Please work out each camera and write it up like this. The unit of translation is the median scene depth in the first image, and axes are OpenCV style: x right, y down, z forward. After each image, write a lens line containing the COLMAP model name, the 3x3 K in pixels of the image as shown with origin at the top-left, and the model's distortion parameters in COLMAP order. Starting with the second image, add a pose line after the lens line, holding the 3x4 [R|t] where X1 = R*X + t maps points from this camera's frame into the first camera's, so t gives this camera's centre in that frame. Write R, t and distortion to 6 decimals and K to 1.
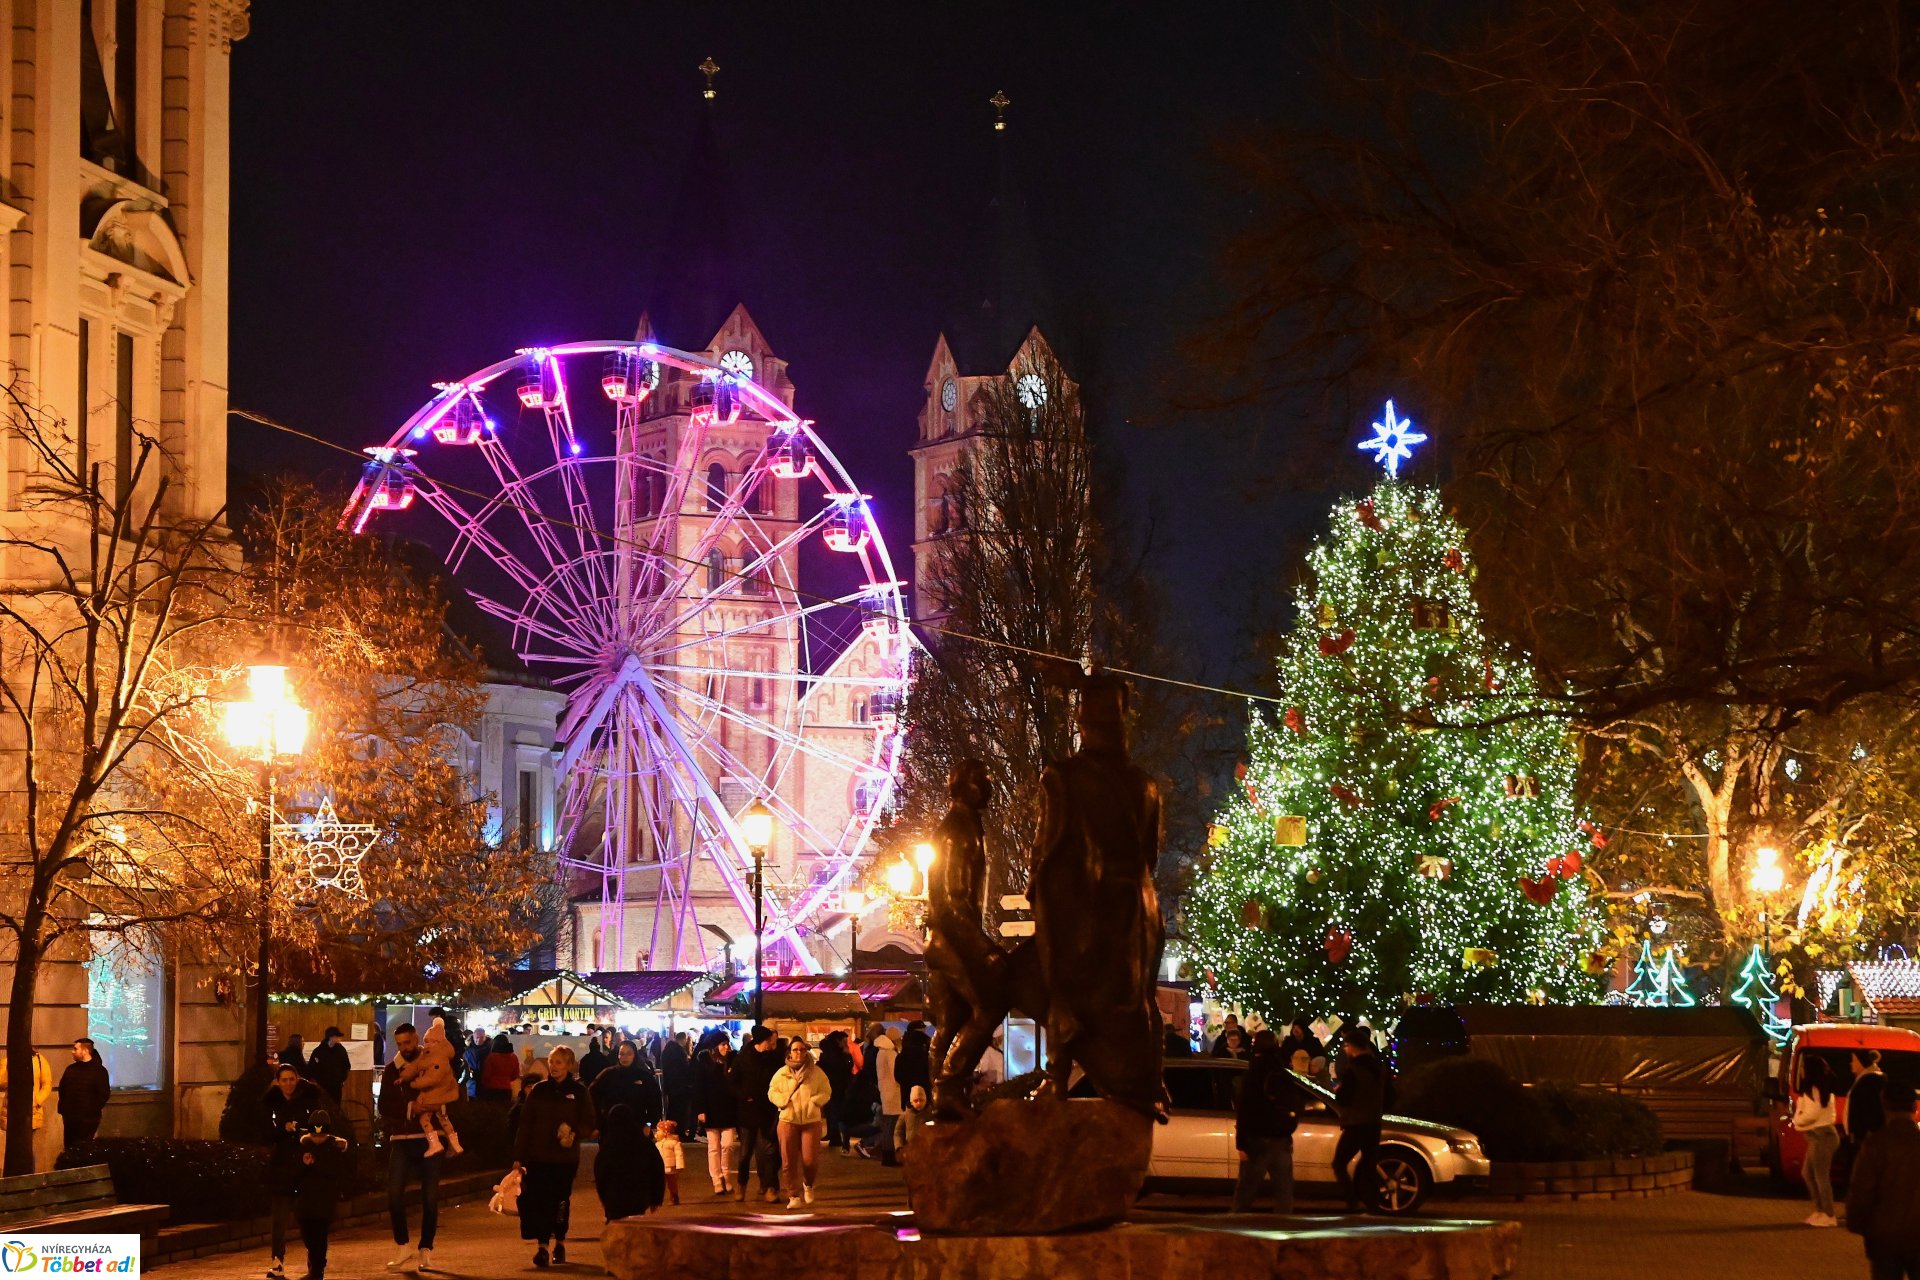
lens RADIAL K [[4551.6, 0, 960.0], [0, 4551.6, 640.0], [0, 0, 1]] dist [0.095214, 0.720404]
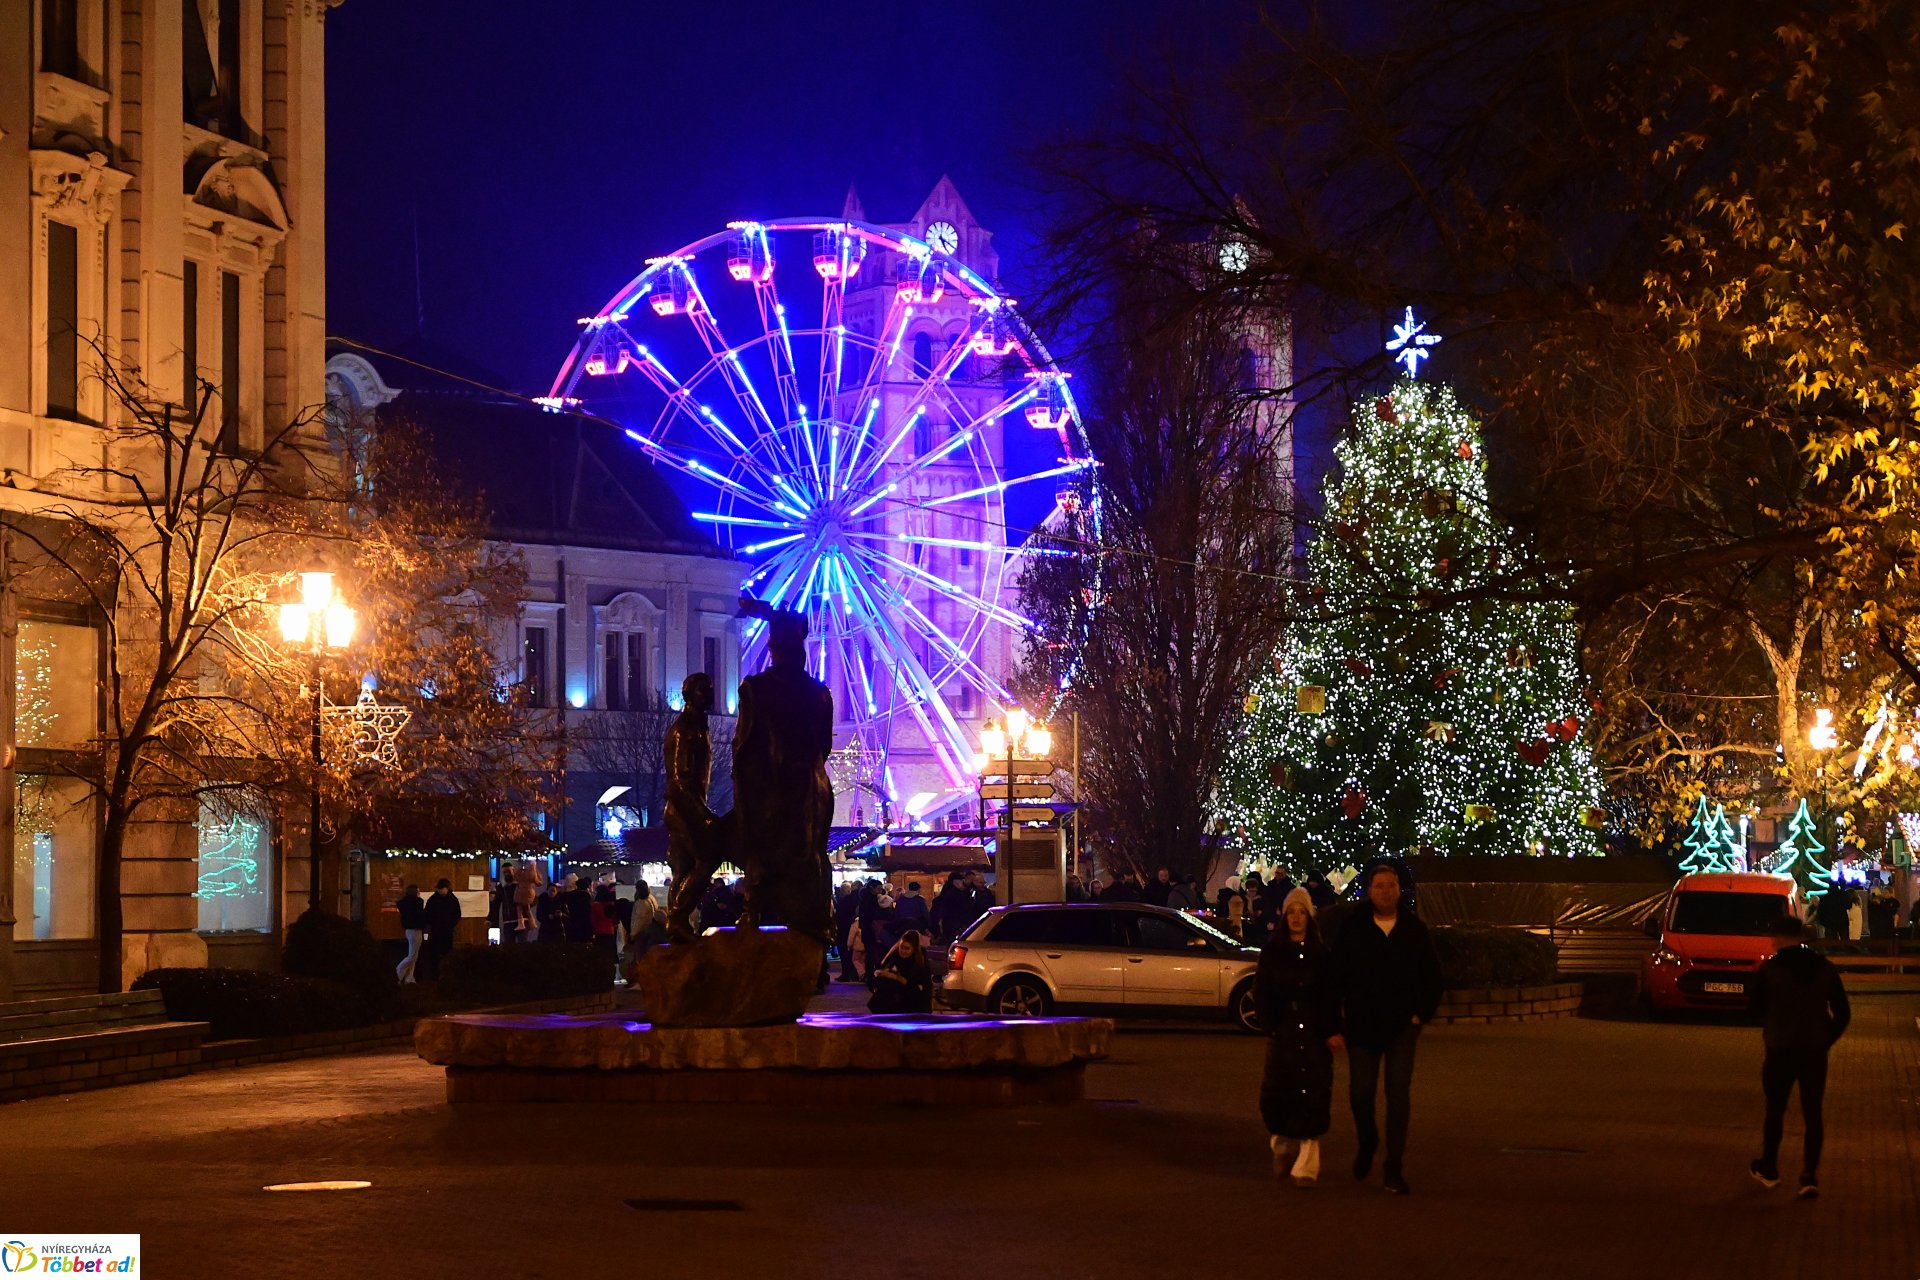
lens RADIAL K [[4551.6, 0, 960.0], [0, 4551.6, 640.0], [0, 0, 1]] dist [0.095214, 0.720404]
pose [[0.998395, -0.005743, -0.056345, 0.050619], [0.007542, 0.999467, 0.031775, -0.008240], [0.056133, -0.032148, 0.997906, -0.105953]]
